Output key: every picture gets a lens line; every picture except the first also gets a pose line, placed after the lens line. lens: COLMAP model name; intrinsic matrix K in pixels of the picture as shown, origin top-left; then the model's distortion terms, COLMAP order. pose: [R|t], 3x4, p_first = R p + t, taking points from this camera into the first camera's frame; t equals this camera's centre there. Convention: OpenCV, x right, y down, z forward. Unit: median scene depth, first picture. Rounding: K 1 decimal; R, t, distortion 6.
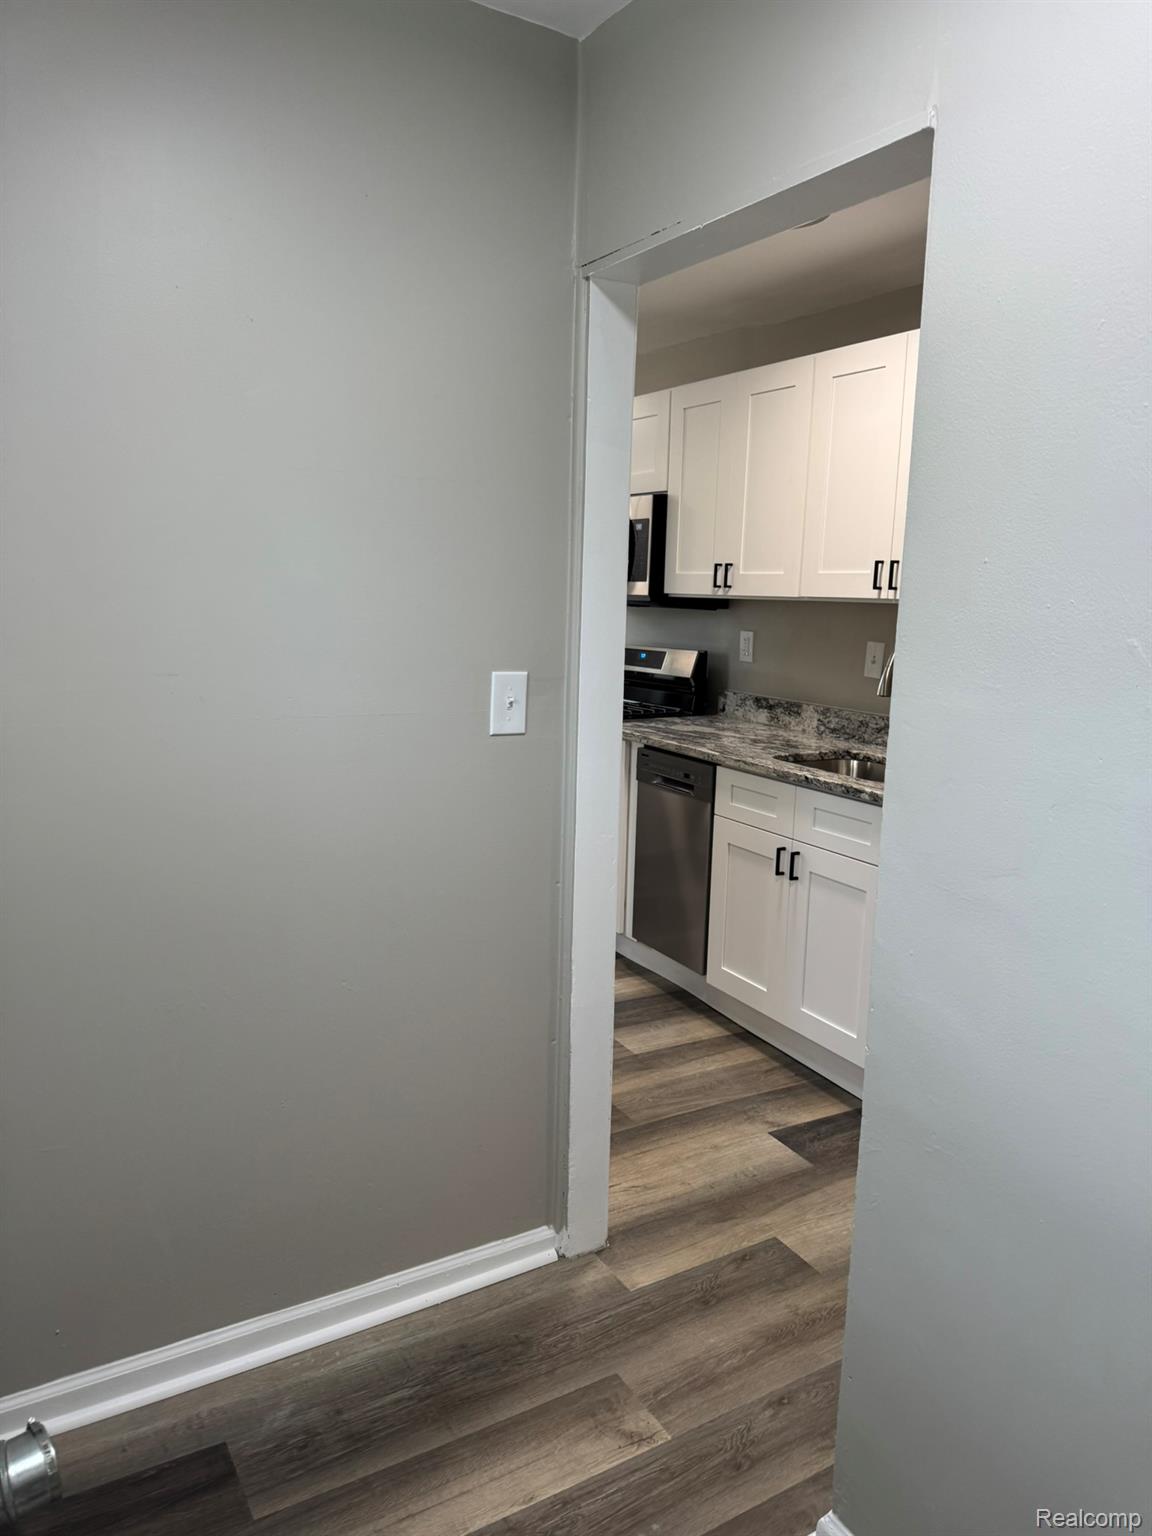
lens RADIAL K [[1087.3, 0, 571.6], [0, 1087.3, 770.1], [0, 0, 1]] dist [0.061054, -0.061381]
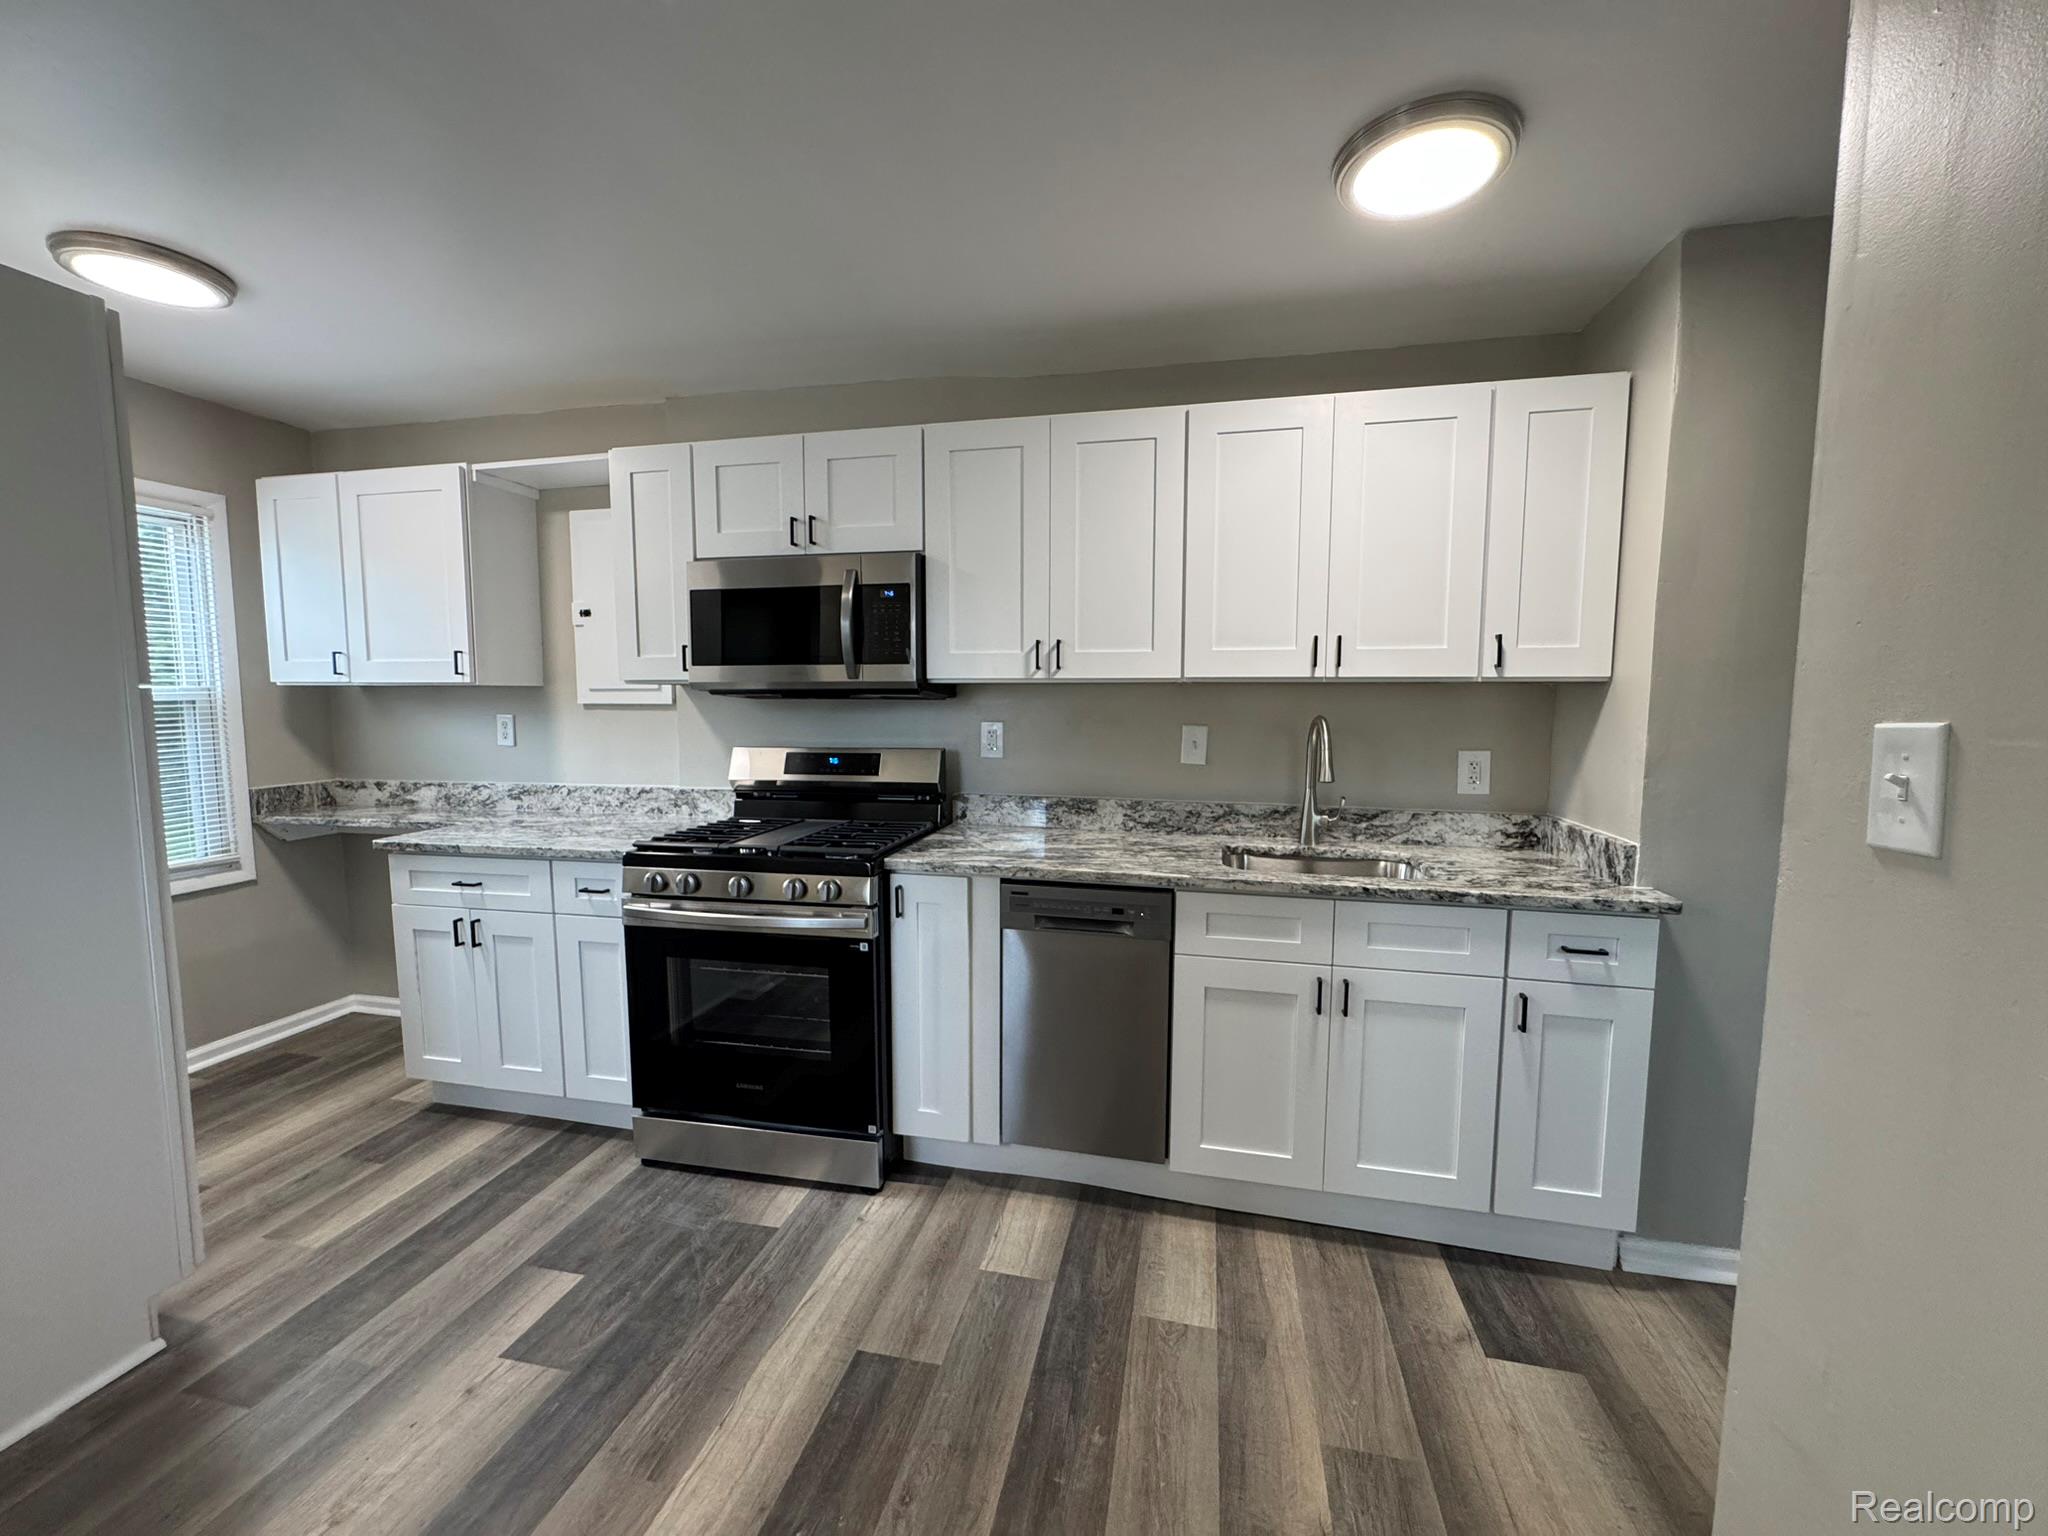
lens RADIAL K [[824.8, 0, 1024.7], [0, 824.8, 762.6], [0, 0, 1]] dist [-0.007848, 0.001210]
pose [[0.686862, -0.088445, 0.721387, -0.332013], [0.137624, 0.990438, -0.009605, -0.098222], [-0.713639, 0.105877, 0.692466, 0.611137]]
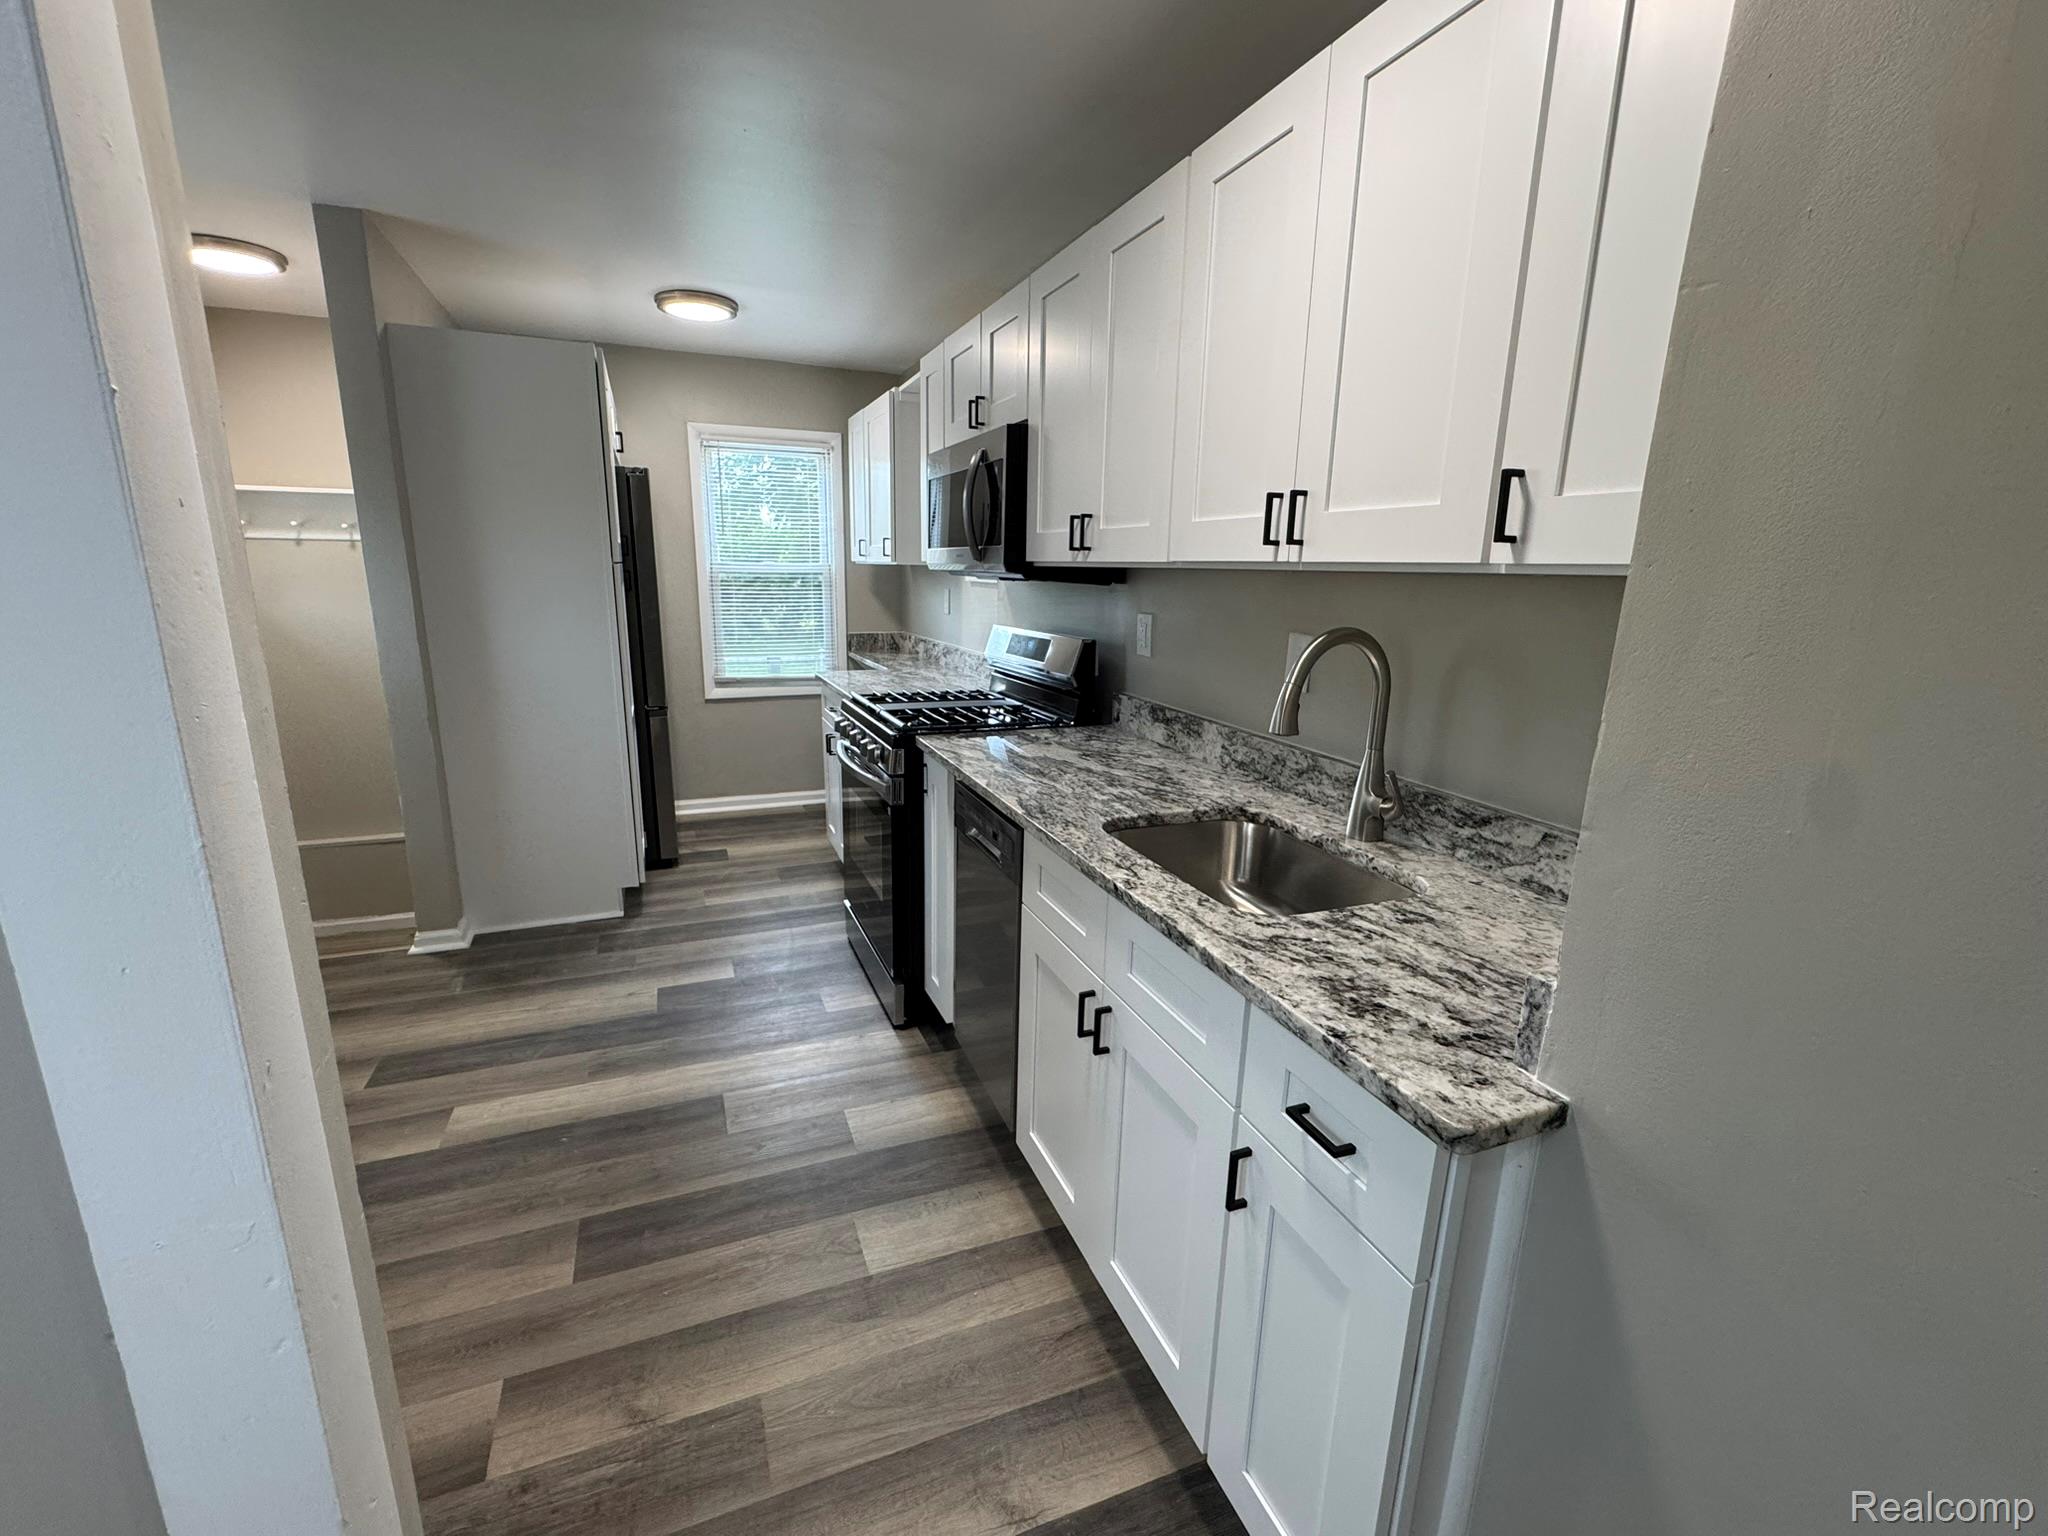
lens RADIAL K [[873.4, 0, 1020.5], [0, 873.4, 766.8], [0, 0, 1]] dist [-0.007063, -0.000986]
pose [[0.988136, 0.027666, -0.151071, 0.193217], [-0.019181, 0.998171, 0.057332, -0.065133], [0.152381, -0.053755, 0.986859, 0.462164]]
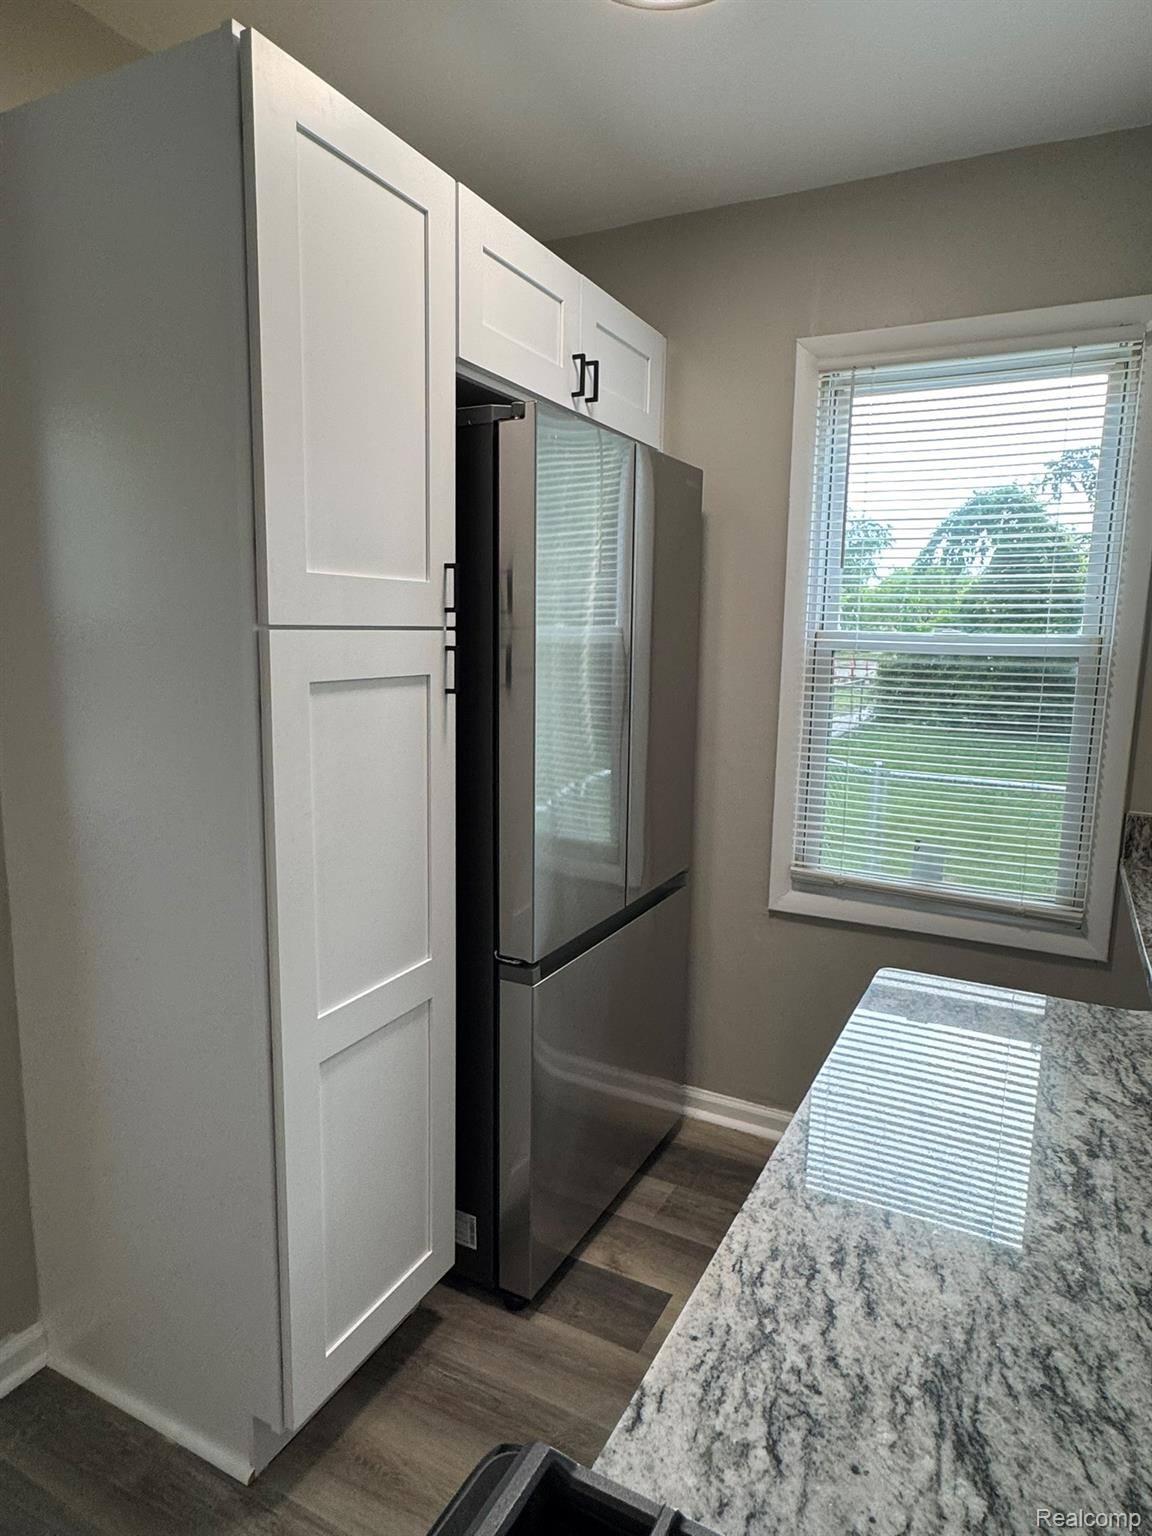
lens RADIAL K [[924.8, 0, 567.4], [0, 924.8, 764.8], [0, 0, 1]] dist [-0.009060, 0.002107]
pose [[0.511644, 0.115512, -0.851397, 0.014613], [-0.148398, 0.987910, 0.044854, -0.190350], [0.846285, 0.103397, 0.522600, 1.178966]]
